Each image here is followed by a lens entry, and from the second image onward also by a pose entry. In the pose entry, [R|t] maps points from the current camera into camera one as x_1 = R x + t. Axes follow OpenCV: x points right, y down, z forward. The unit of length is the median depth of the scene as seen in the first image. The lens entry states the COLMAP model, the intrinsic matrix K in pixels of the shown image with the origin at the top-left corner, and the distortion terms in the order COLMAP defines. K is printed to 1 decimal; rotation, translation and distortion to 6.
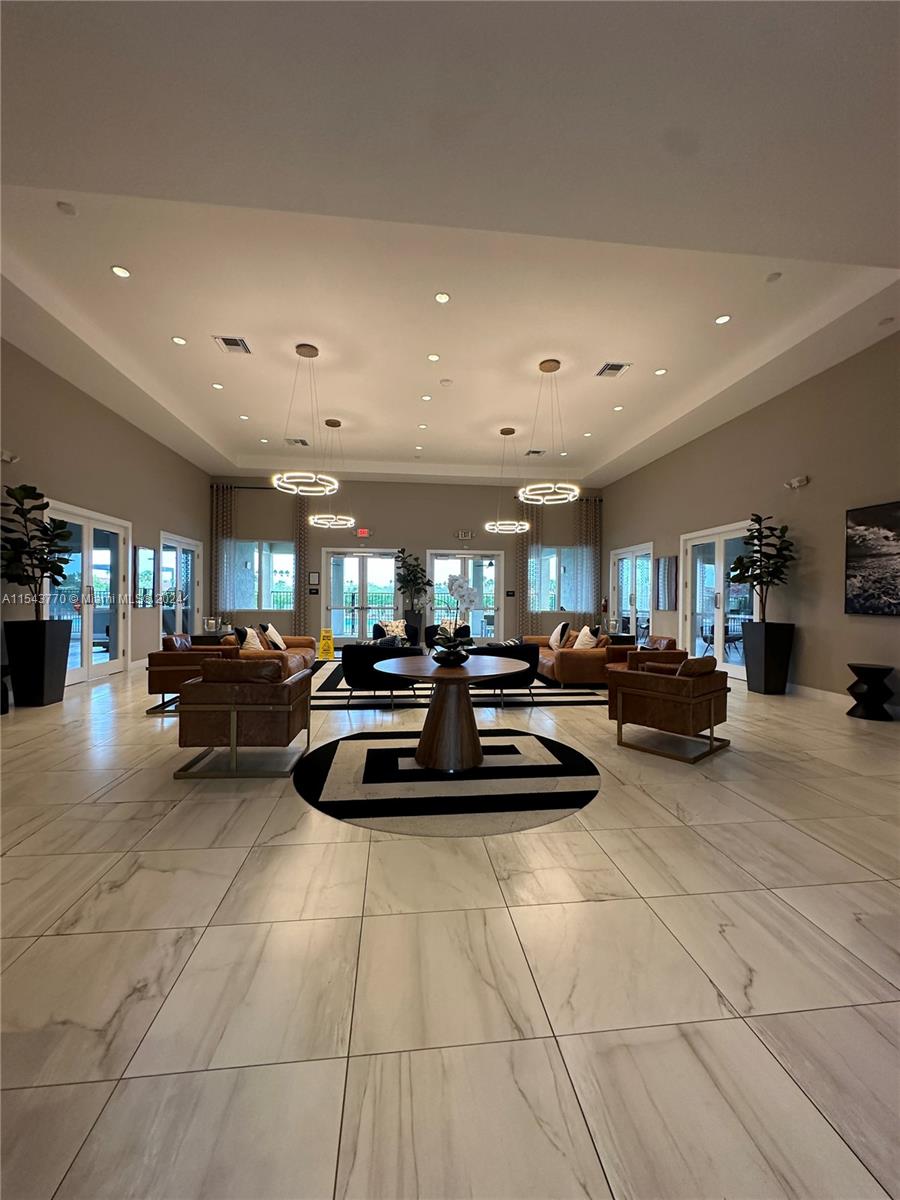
lens RADIAL K [[477.6, 0, 449.5], [0, 477.6, 598.5], [0, 0, 1]] dist [-0.002813, 0.001652]
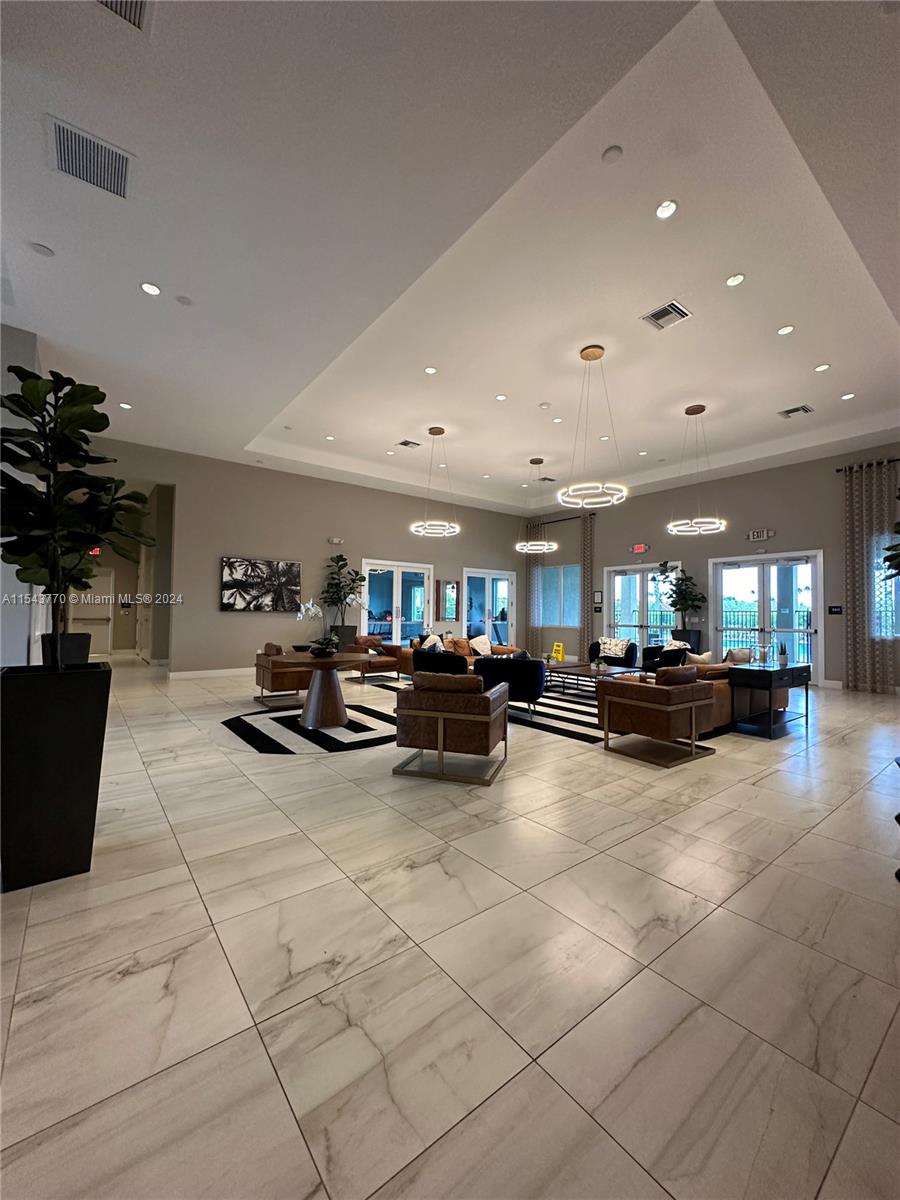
lens RADIAL K [[477.6, 0, 450.4], [0, 477.6, 598.2], [0, 0, 1]] dist [-0.002813, 0.001652]
pose [[0.522145, -0.030134, -0.852324, 0.661005], [-0.007883, 0.999162, -0.040155, 0.007310], [0.852821, 0.027686, 0.521470, 0.259272]]
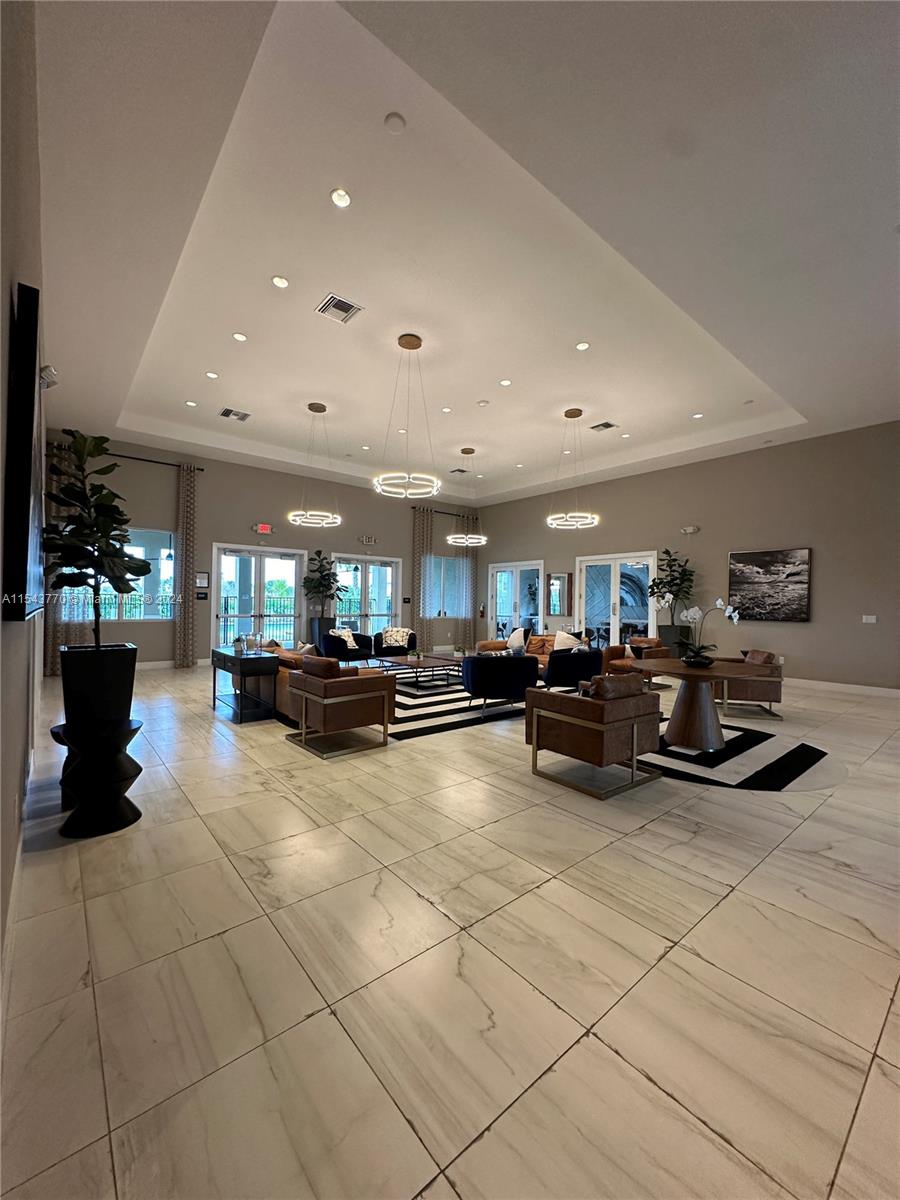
lens RADIAL K [[477.6, 0, 448.6], [0, 477.6, 598.8], [0, 0, 1]] dist [-0.002813, 0.001652]
pose [[0.834458, 0.010206, 0.550976, -0.566824], [-0.007804, 0.999947, -0.006704, -0.011653], [-0.551016, 0.001294, 0.834494, 0.144268]]
